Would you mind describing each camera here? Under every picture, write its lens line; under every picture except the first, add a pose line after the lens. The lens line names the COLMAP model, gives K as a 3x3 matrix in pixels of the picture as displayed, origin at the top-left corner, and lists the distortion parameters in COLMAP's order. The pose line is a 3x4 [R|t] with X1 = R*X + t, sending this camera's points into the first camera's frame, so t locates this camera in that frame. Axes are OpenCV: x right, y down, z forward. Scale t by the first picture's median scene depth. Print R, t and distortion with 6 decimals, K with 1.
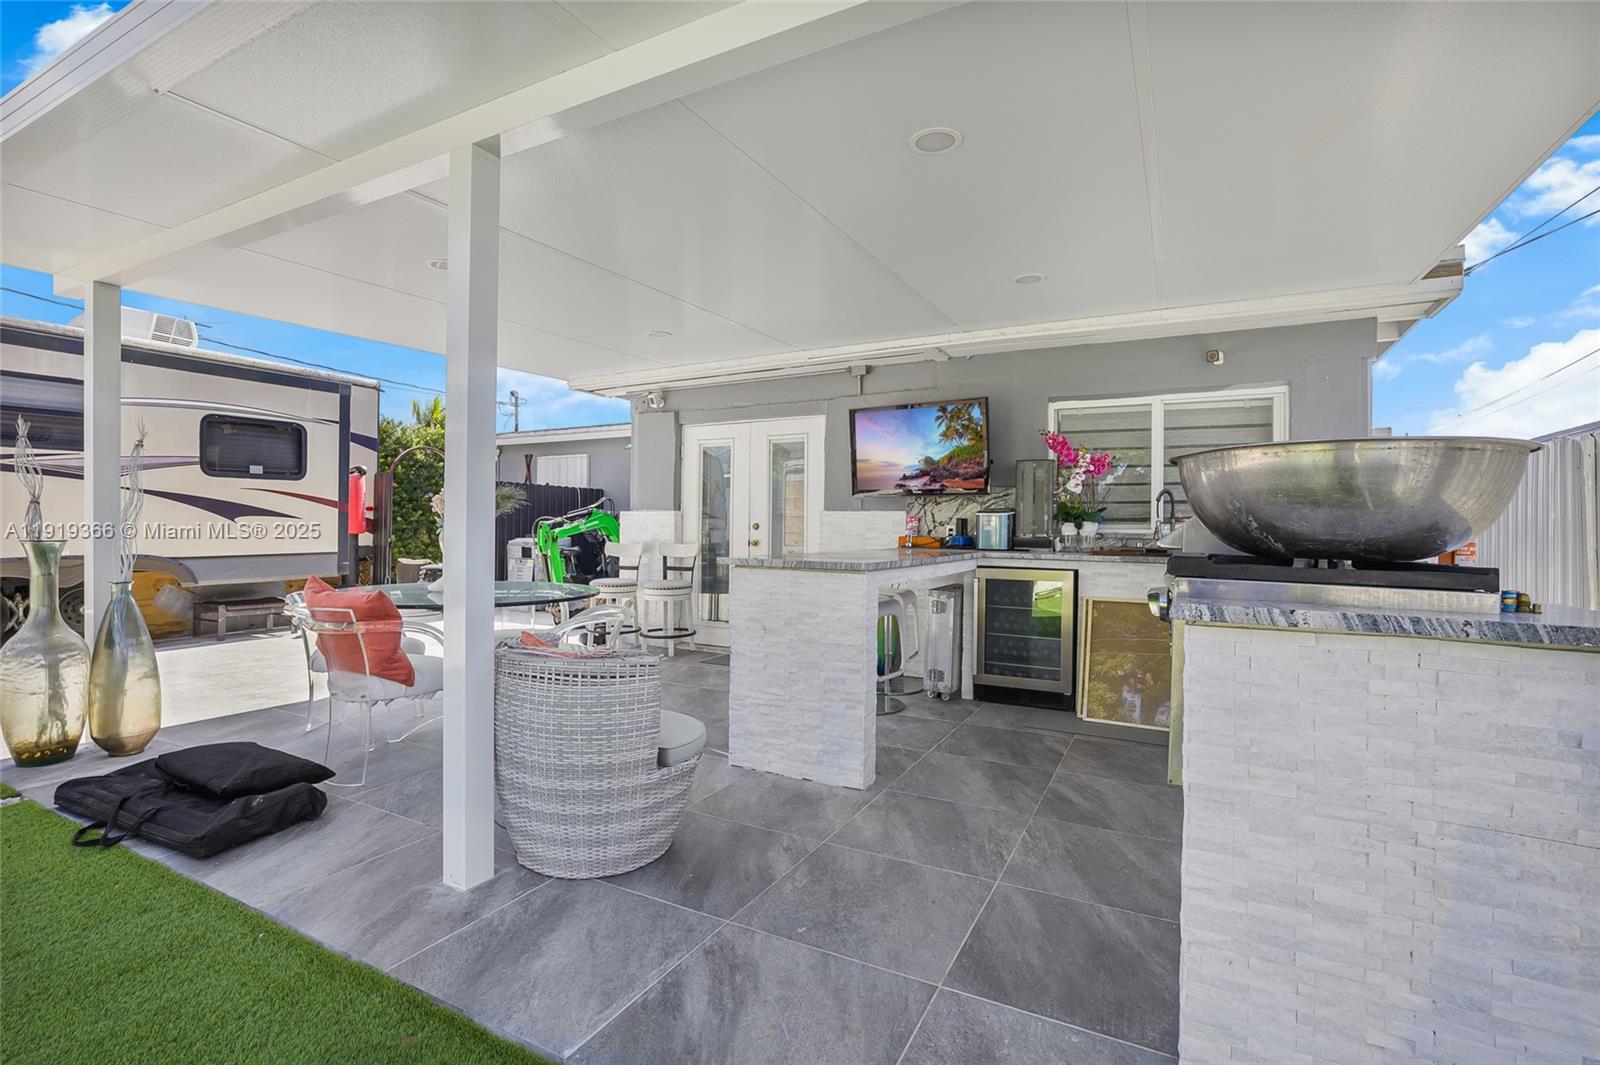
lens RADIAL K [[724.4, 0, 807.0], [0, 724.4, 545.9], [0, 0, 1]] dist [-0.026944, 0.008537]
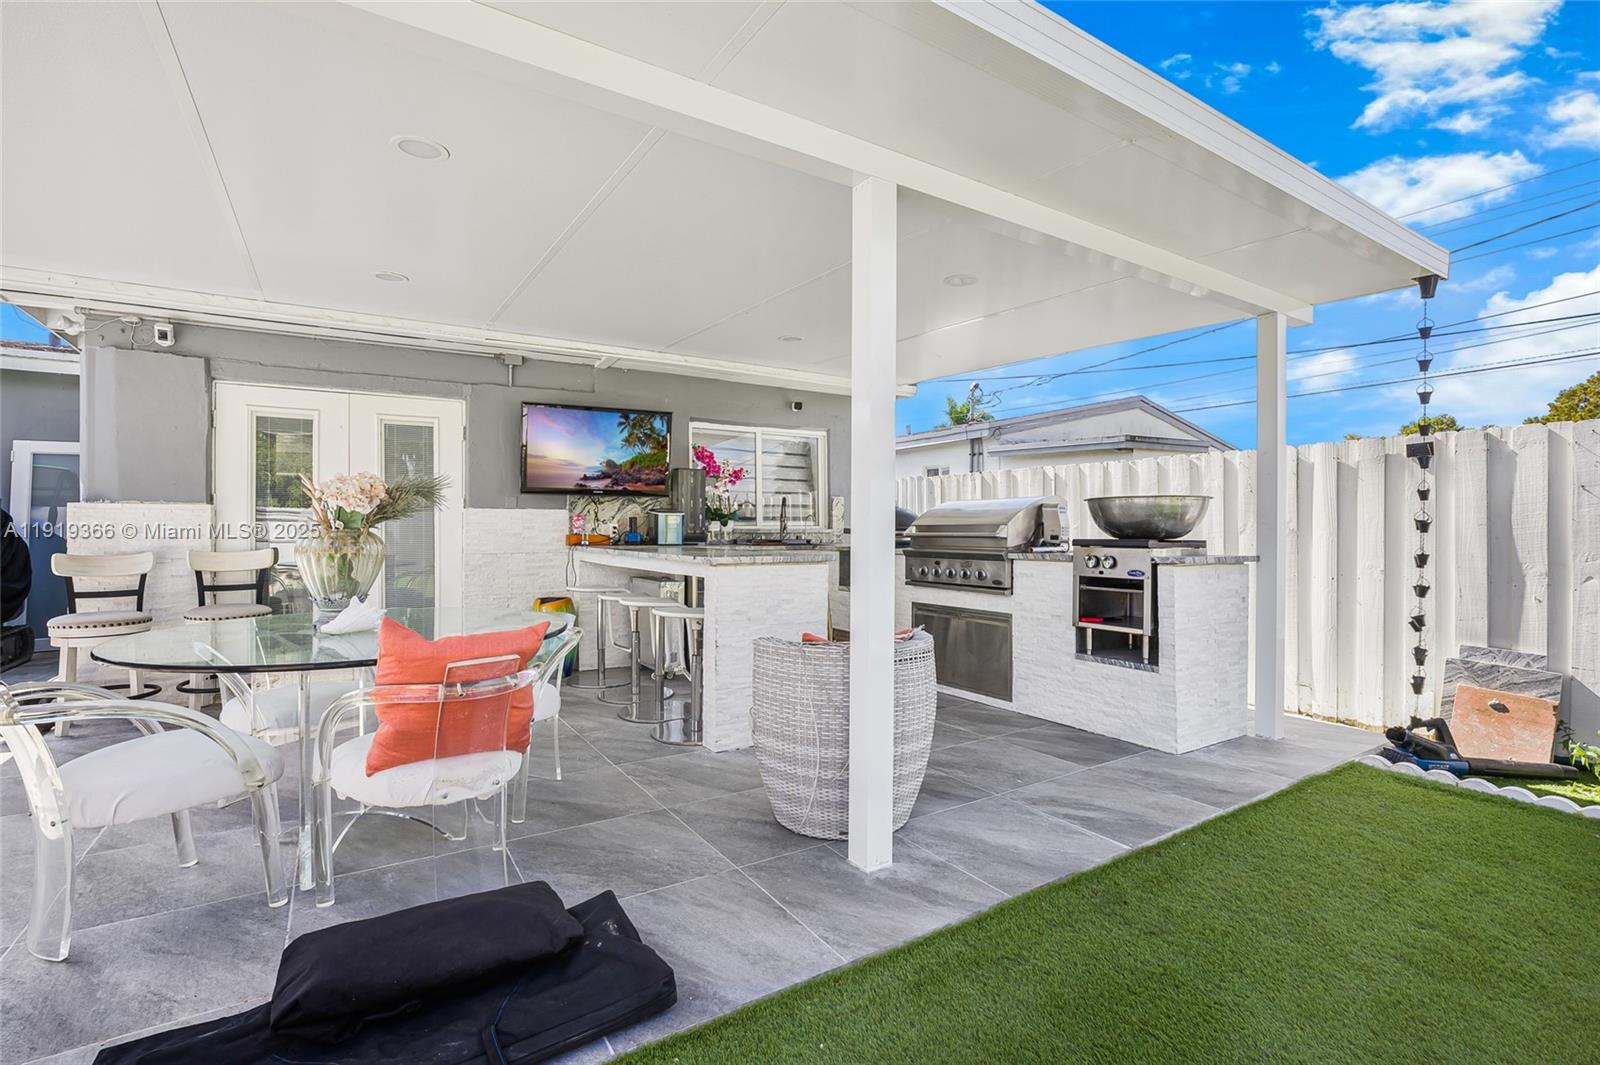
lens RADIAL K [[724.4, 0, 799.7], [0, 724.4, 536.1], [0, 0, 1]] dist [-0.026944, 0.008537]
pose [[0.500378, -0.021177, 0.865548, -0.645624], [0.024825, 0.999641, 0.010106, -0.015059], [-0.865451, 0.016430, 0.500724, 0.243666]]
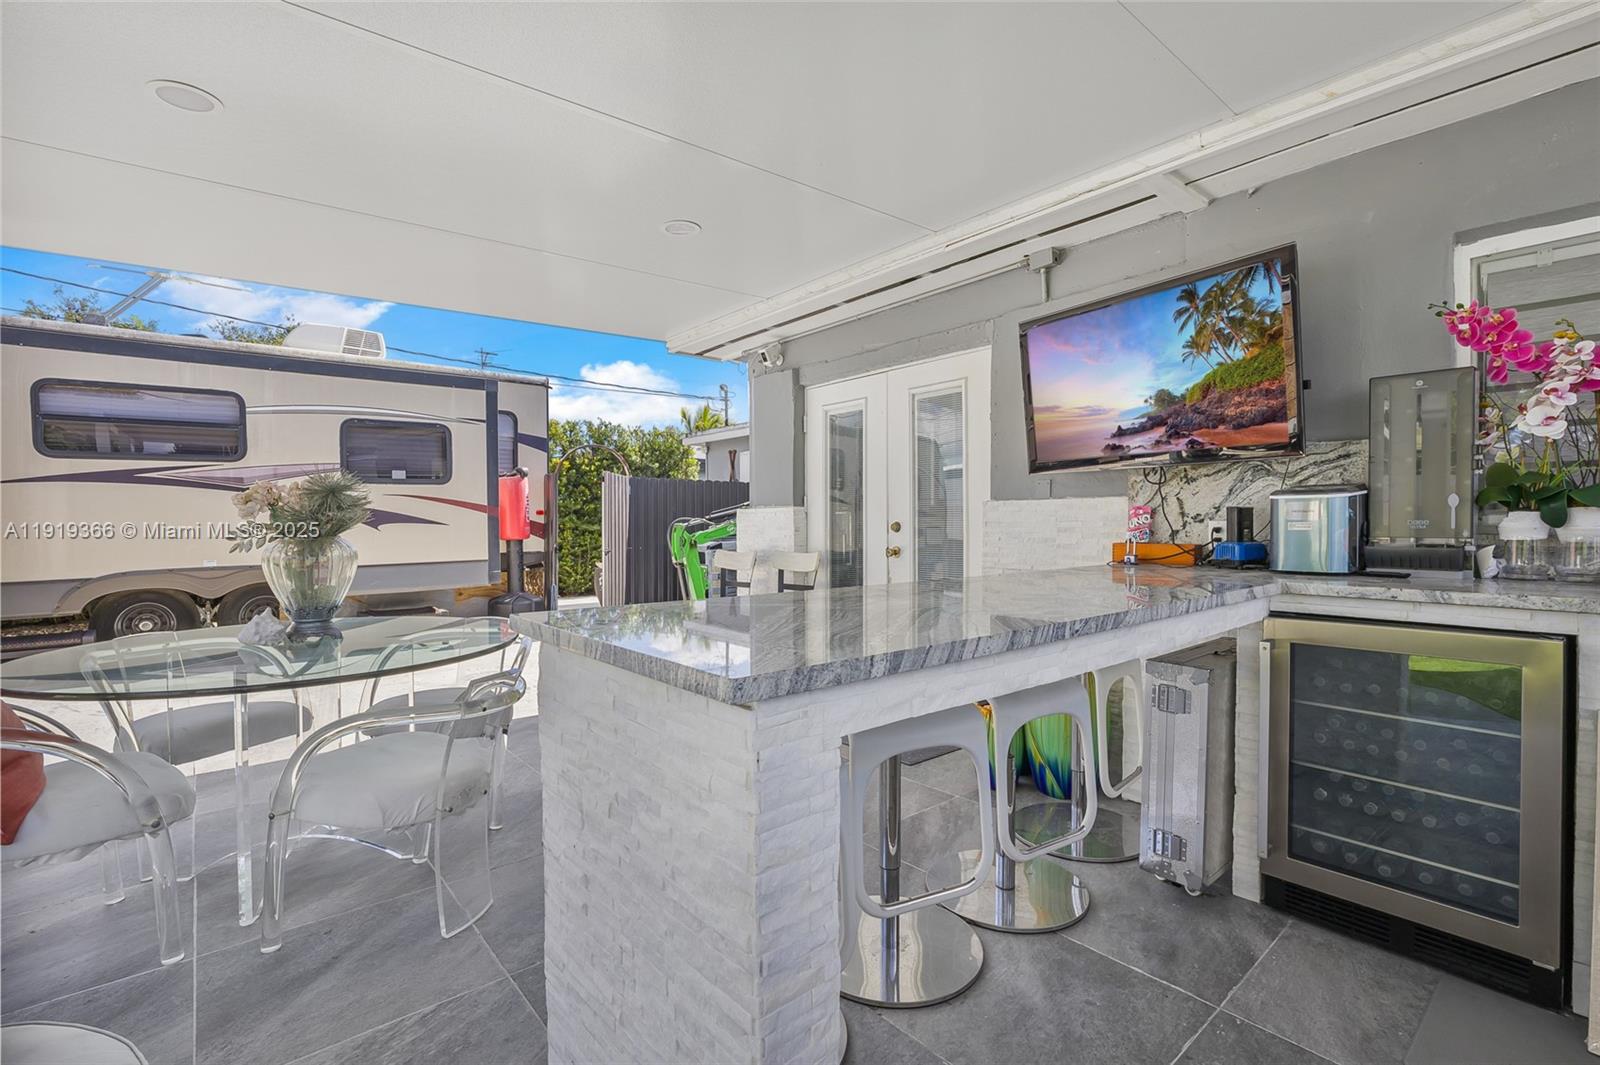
lens RADIAL K [[724.4, 0, 807.0], [0, 724.4, 534.0], [0, 0, 1]] dist [-0.026944, 0.008537]
pose [[0.927410, -0.011887, -0.373857, 0.128531], [0.008037, 0.999897, -0.011857, -0.017094], [0.373960, 0.007991, 0.927411, 0.452234]]
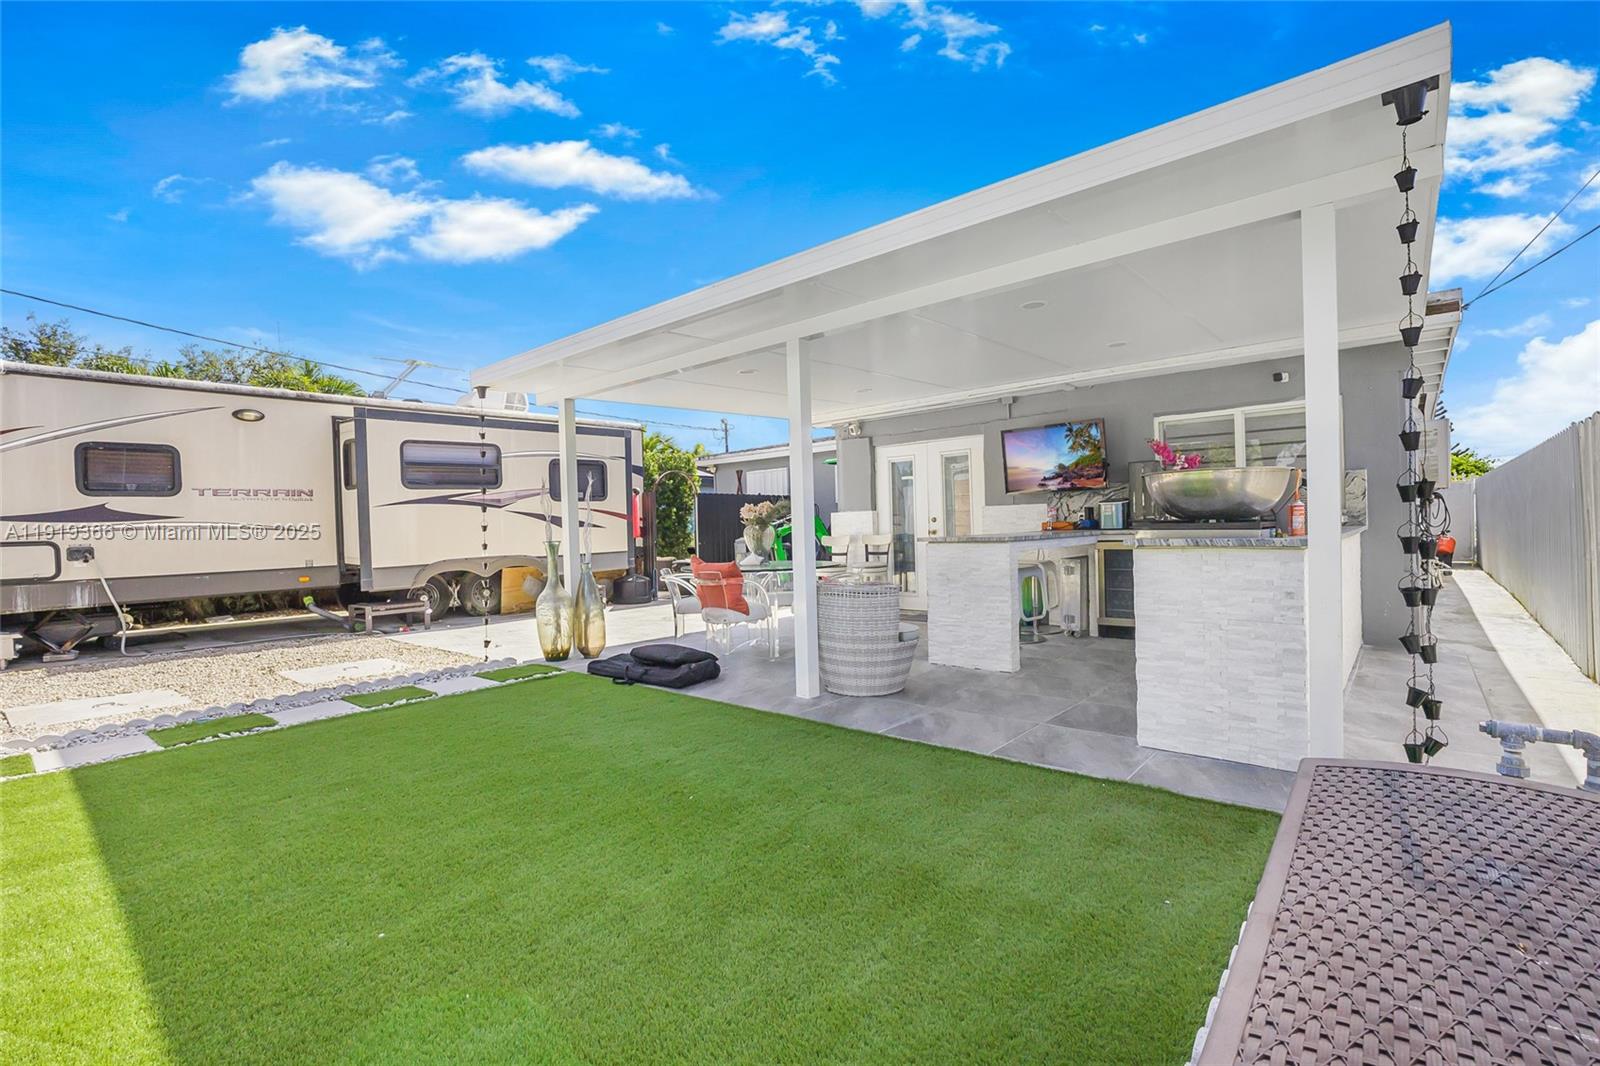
lens RADIAL K [[724.4, 0, 813.9], [0, 724.4, 533.2], [0, 0, 1]] dist [-0.026944, 0.008537]
pose [[0.975355, -0.037598, -0.217414, 0.003859], [0.034419, 0.999238, -0.018394, 0.018680], [0.217940, 0.010458, 0.975906, -0.450004]]
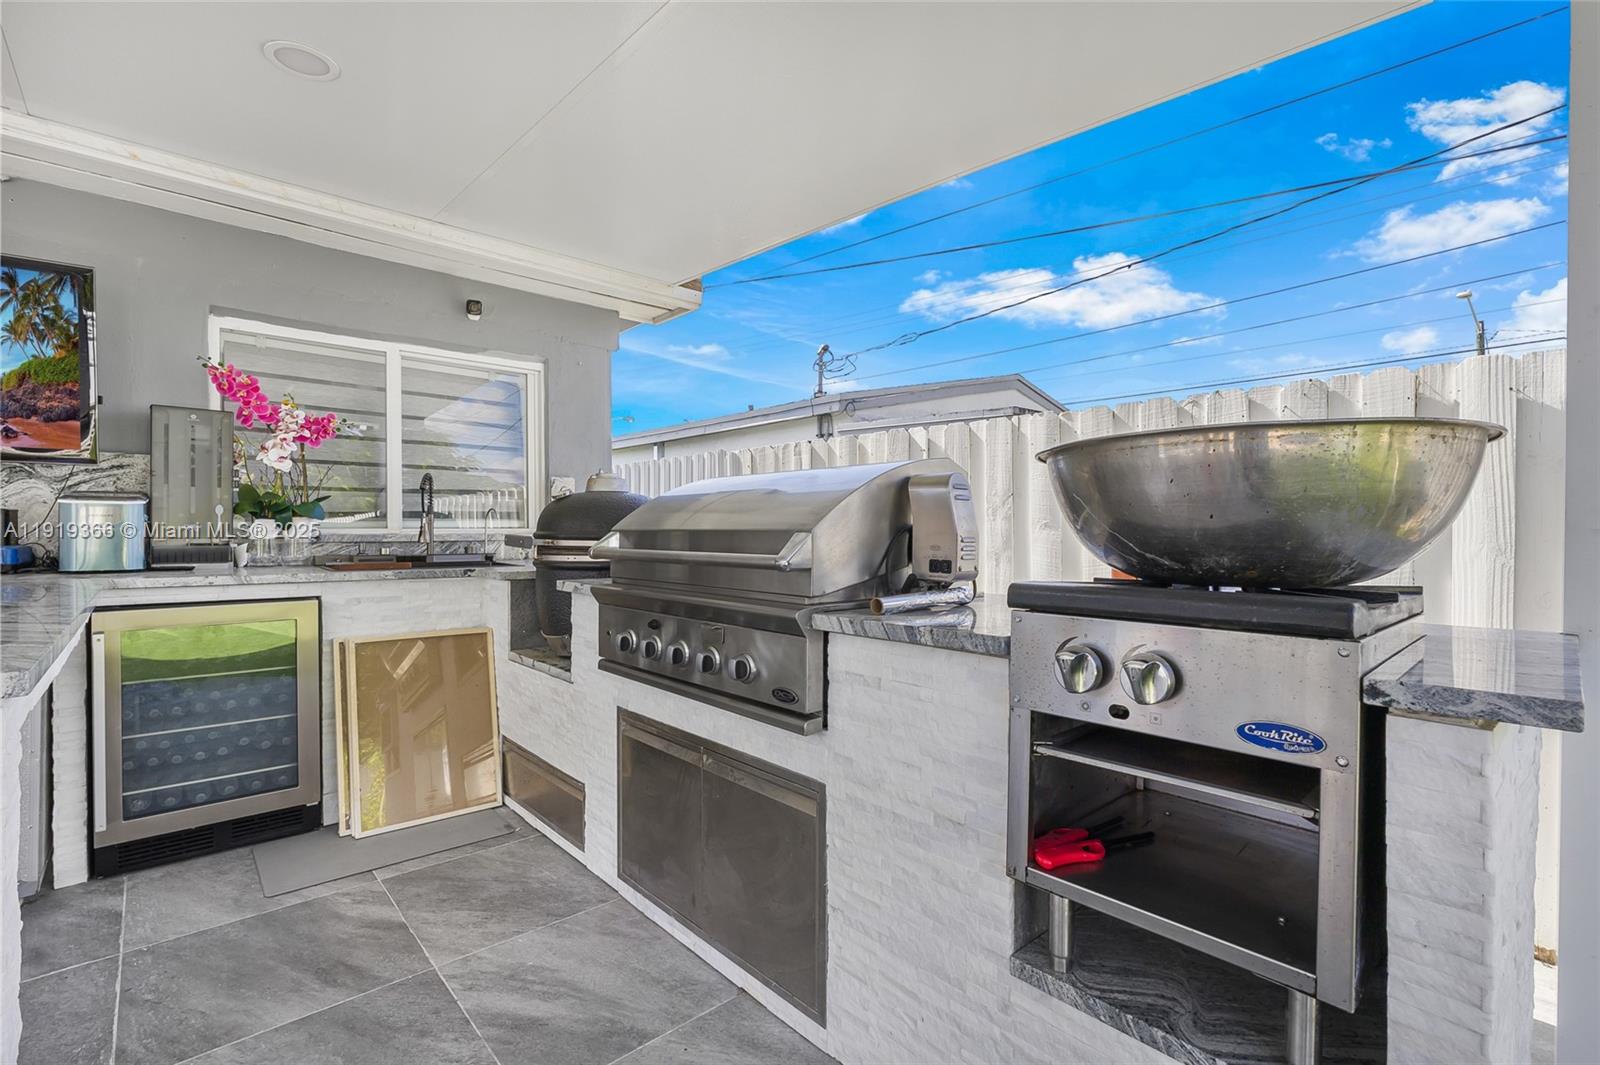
lens RADIAL K [[724.4, 0, 792.2], [0, 724.4, 533.5], [0, 0, 1]] dist [-0.026944, 0.008537]
pose [[0.349139, -0.017638, 0.936905, -0.048483], [0.021957, 0.999702, 0.010639, -0.016312], [-0.936814, 0.016857, 0.349423, 0.365475]]
